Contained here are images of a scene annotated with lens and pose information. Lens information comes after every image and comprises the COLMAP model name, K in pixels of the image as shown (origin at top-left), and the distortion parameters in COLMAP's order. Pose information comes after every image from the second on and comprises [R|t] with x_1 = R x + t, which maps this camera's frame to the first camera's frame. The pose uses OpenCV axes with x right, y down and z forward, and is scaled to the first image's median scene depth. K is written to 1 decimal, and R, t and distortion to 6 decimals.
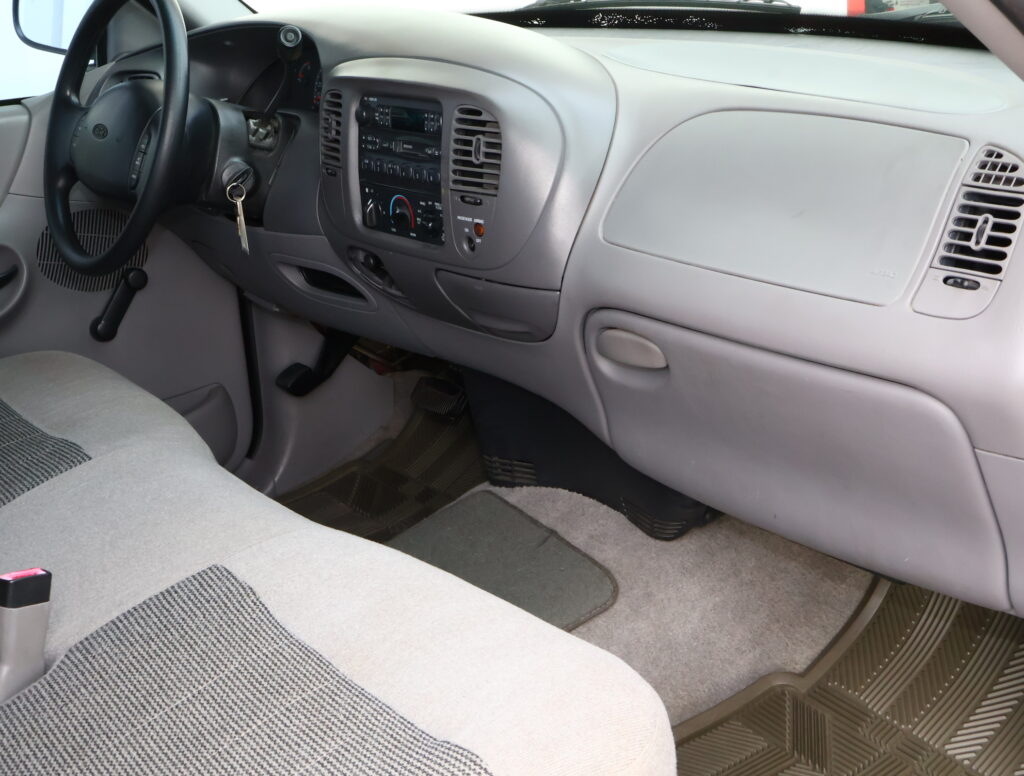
lens RADIAL K [[1432.8, 0, 512.0], [0, 1432.8, 388.0], [0, 0, 1]] dist [0.006709, 0.006868]
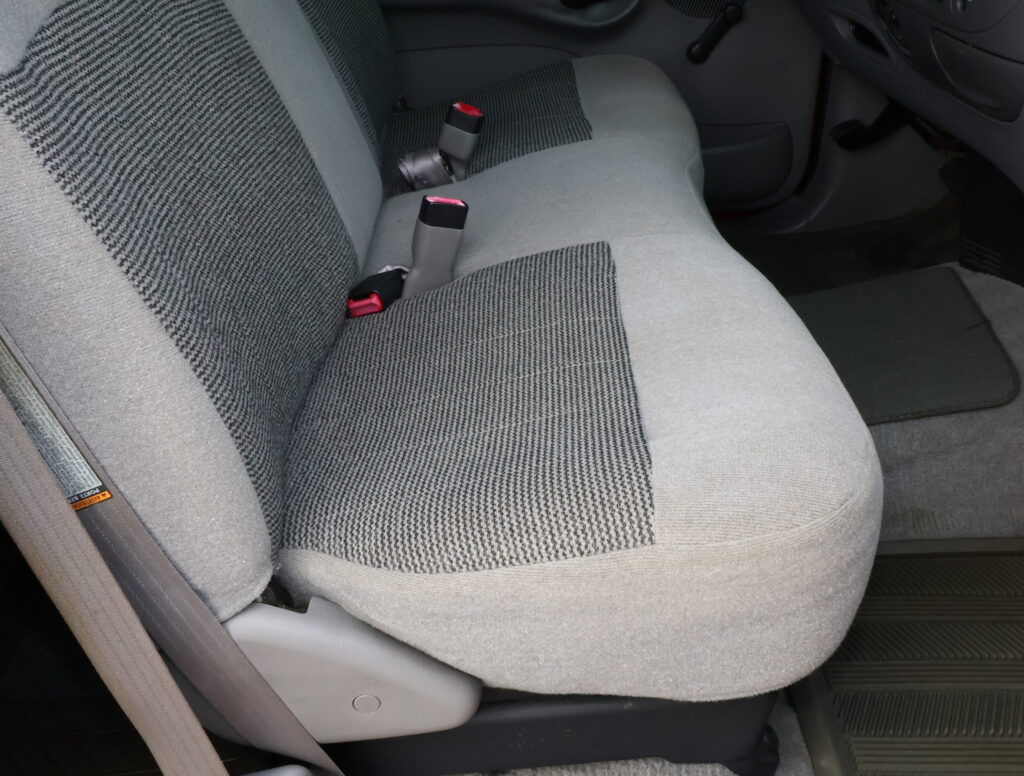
lens RADIAL K [[1085.9, 0, 512.0], [0, 1085.9, 388.0], [0, 0, 1]] dist [-0.000152, 0.006941]
pose [[0.814788, 0.334504, -0.473527, 0.133080], [-0.225358, 0.935270, 0.272916, 0.009732], [0.534168, -0.115656, 0.837430, 0.164658]]
